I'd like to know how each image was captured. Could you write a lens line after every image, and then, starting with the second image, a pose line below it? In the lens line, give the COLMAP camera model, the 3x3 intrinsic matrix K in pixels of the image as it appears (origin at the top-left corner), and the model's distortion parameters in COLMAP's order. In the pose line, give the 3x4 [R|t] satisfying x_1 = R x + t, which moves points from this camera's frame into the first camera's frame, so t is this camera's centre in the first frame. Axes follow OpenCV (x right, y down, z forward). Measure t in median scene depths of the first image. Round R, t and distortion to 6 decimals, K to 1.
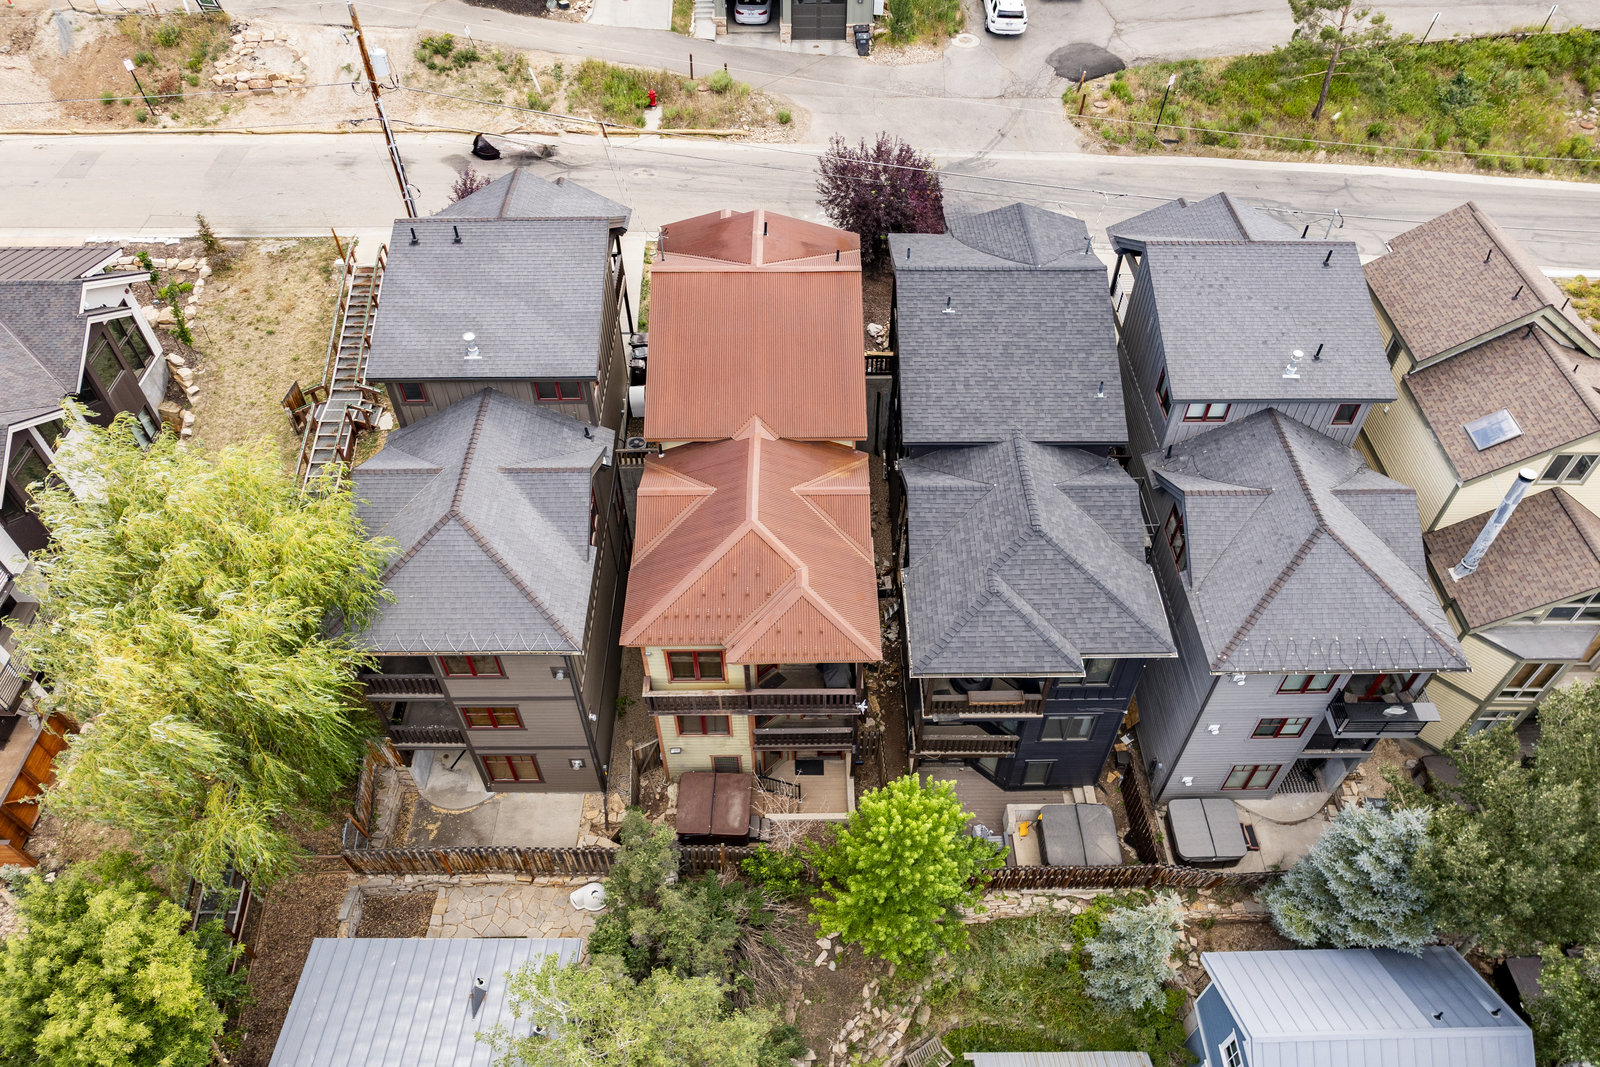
lens RADIAL K [[1164.1, 0, 800.0], [0, 1164.1, 533.5], [0, 0, 1]] dist [-0.061357, 0.026397]
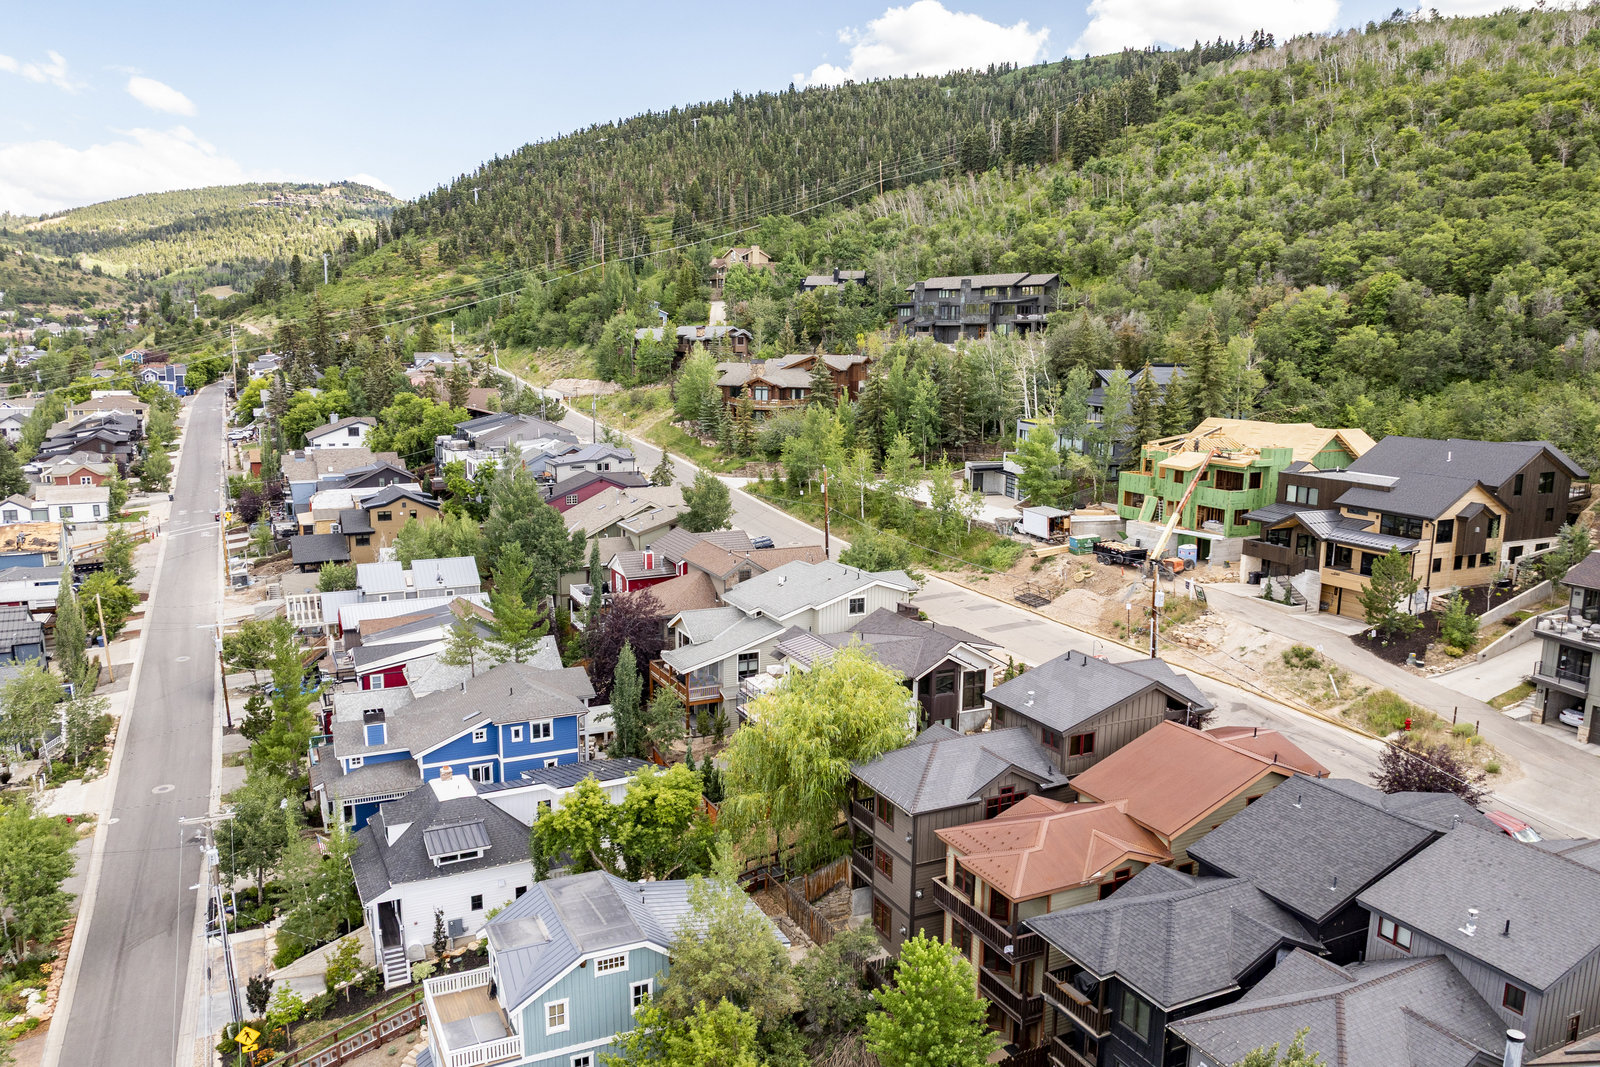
lens RADIAL K [[1164.1, 0, 800.0], [0, 1164.1, 533.5], [0, 0, 1]] dist [-0.061357, 0.026397]
pose [[0.418308, 0.154656, -0.895042, 0.792458], [-0.659732, 0.729039, -0.182361, 0.144931], [0.624317, 0.666771, 0.406995, -0.036902]]
